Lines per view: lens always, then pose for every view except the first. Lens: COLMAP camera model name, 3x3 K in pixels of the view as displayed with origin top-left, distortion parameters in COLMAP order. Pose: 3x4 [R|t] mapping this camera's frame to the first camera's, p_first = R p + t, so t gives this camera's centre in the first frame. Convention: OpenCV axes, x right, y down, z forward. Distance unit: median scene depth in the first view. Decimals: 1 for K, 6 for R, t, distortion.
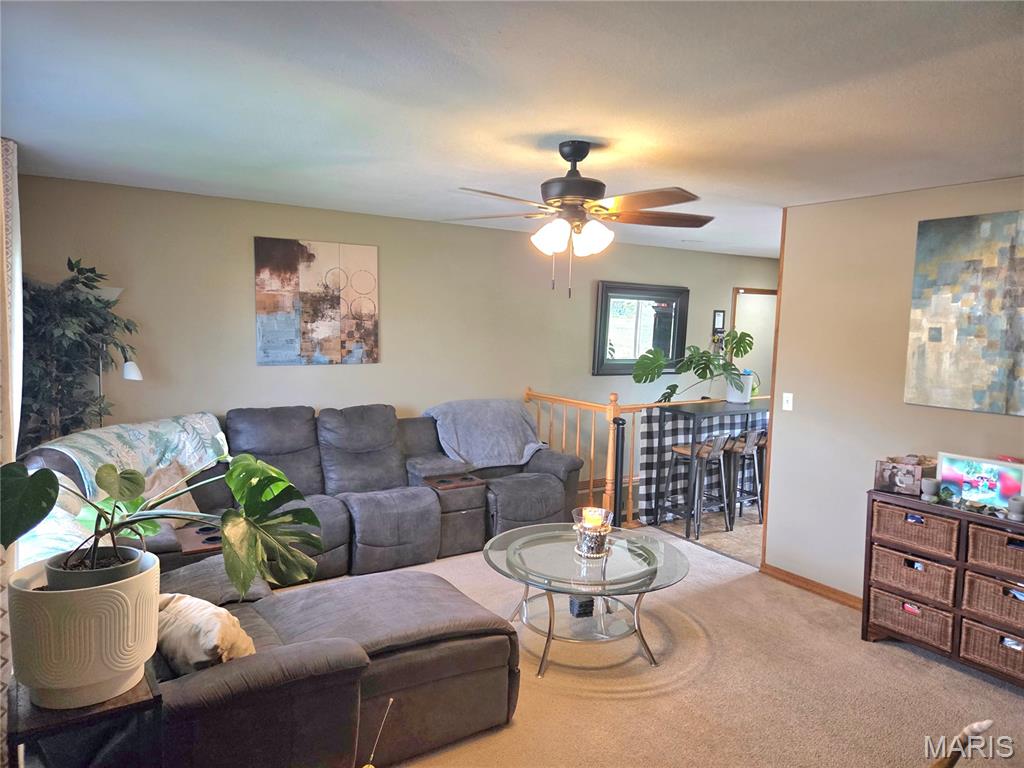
lens RADIAL K [[685.3, 0, 512.0], [0, 685.3, 384.0], [0, 0, 1]] dist [0.034522, -0.004027]
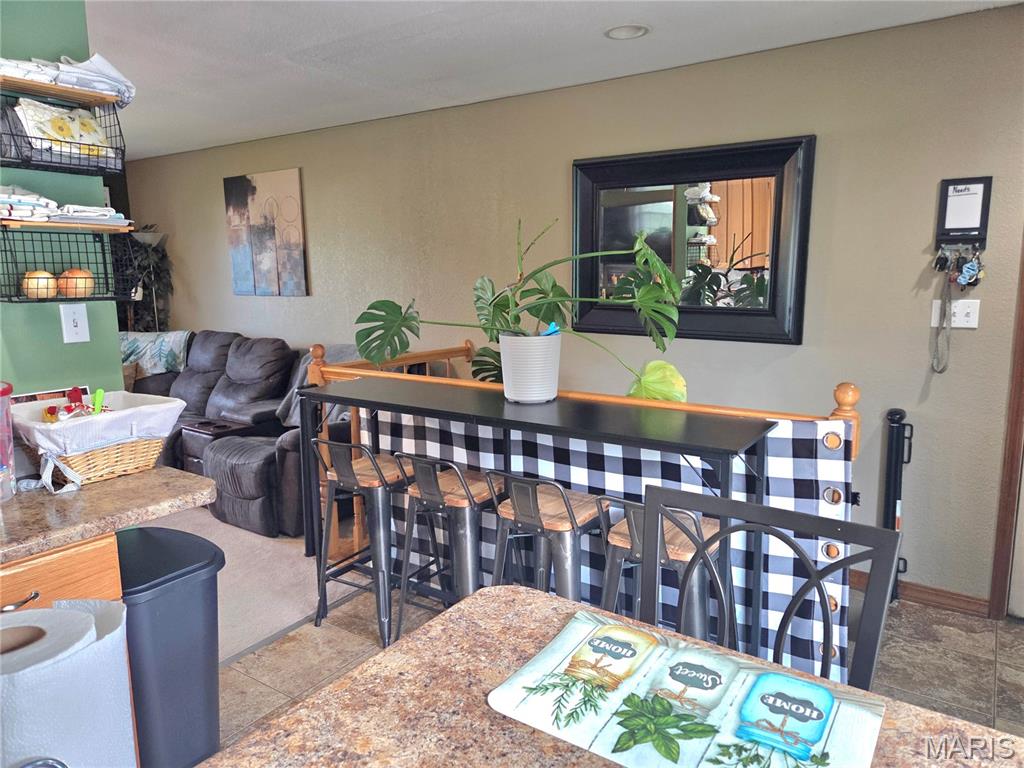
lens RADIAL K [[692.0, 0, 514.5], [0, 692.0, 372.2], [0, 0, 1]] dist [0.039440, 0.000144]
pose [[0.357781, 0.114600, -0.926747, 0.823325], [-0.068780, 0.992979, 0.096237, -0.039851], [0.931269, 0.029310, 0.363152, 0.967150]]
